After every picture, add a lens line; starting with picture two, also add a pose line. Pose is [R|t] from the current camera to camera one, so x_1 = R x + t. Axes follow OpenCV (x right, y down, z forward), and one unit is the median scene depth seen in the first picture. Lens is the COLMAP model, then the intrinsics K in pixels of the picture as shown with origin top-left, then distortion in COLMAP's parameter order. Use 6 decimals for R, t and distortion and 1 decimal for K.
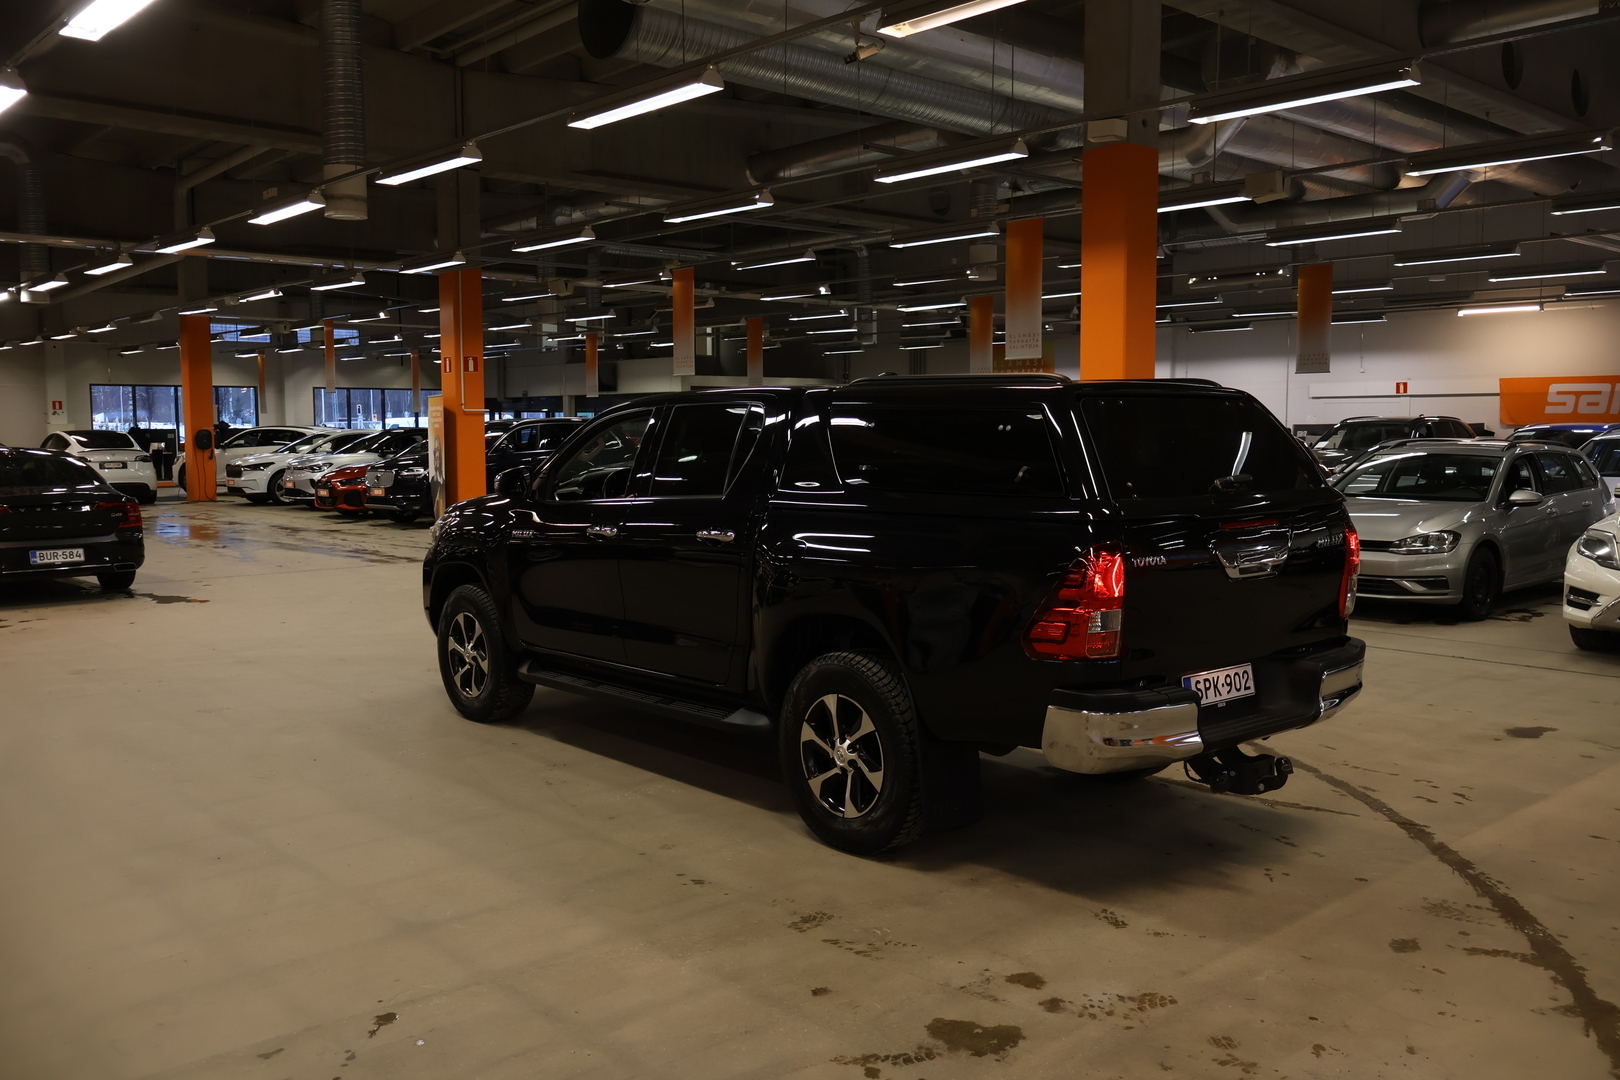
lens RADIAL K [[1380.3, 0, 806.0], [0, 1380.3, 534.4], [0, 0, 1]] dist [0.005072, -0.006303]
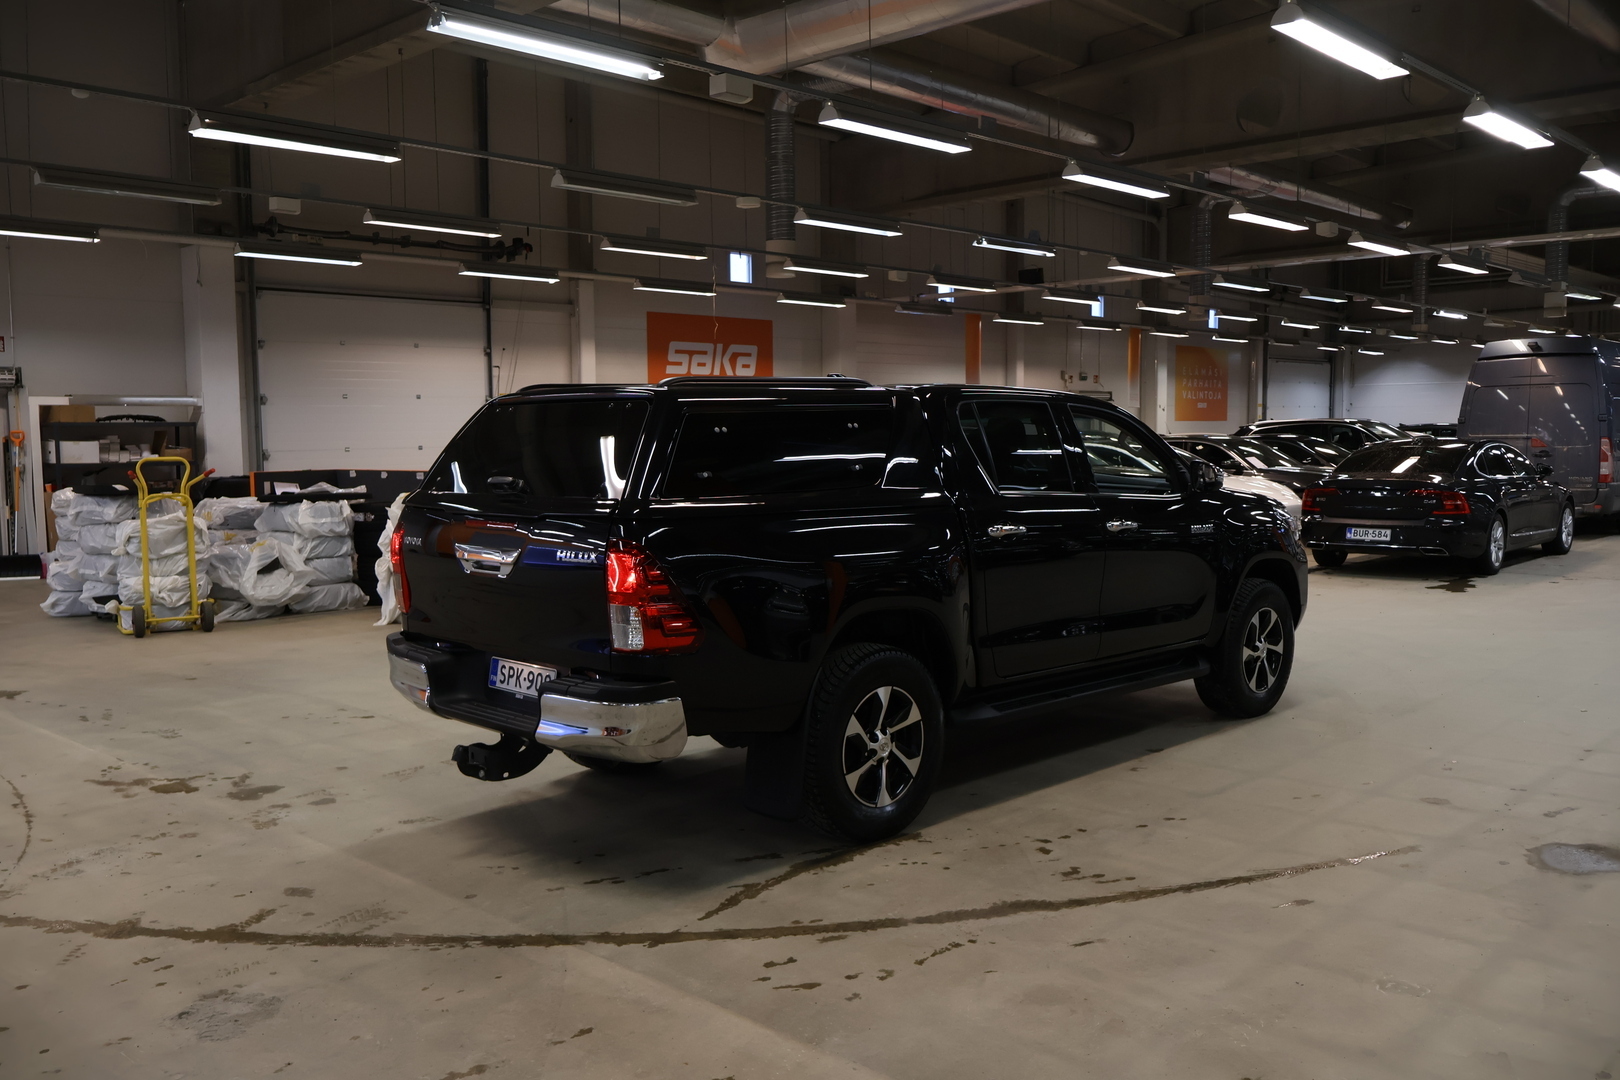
lens RADIAL K [[1380.3, 0, 806.5], [0, 1380.3, 546.4], [0, 0, 1]] dist [0.005072, -0.006303]
pose [[0.062166, 0.087464, -0.994226, 1.377710], [-0.067042, 0.994269, 0.083276, -0.093790], [0.995812, 0.061478, 0.067674, 1.166014]]
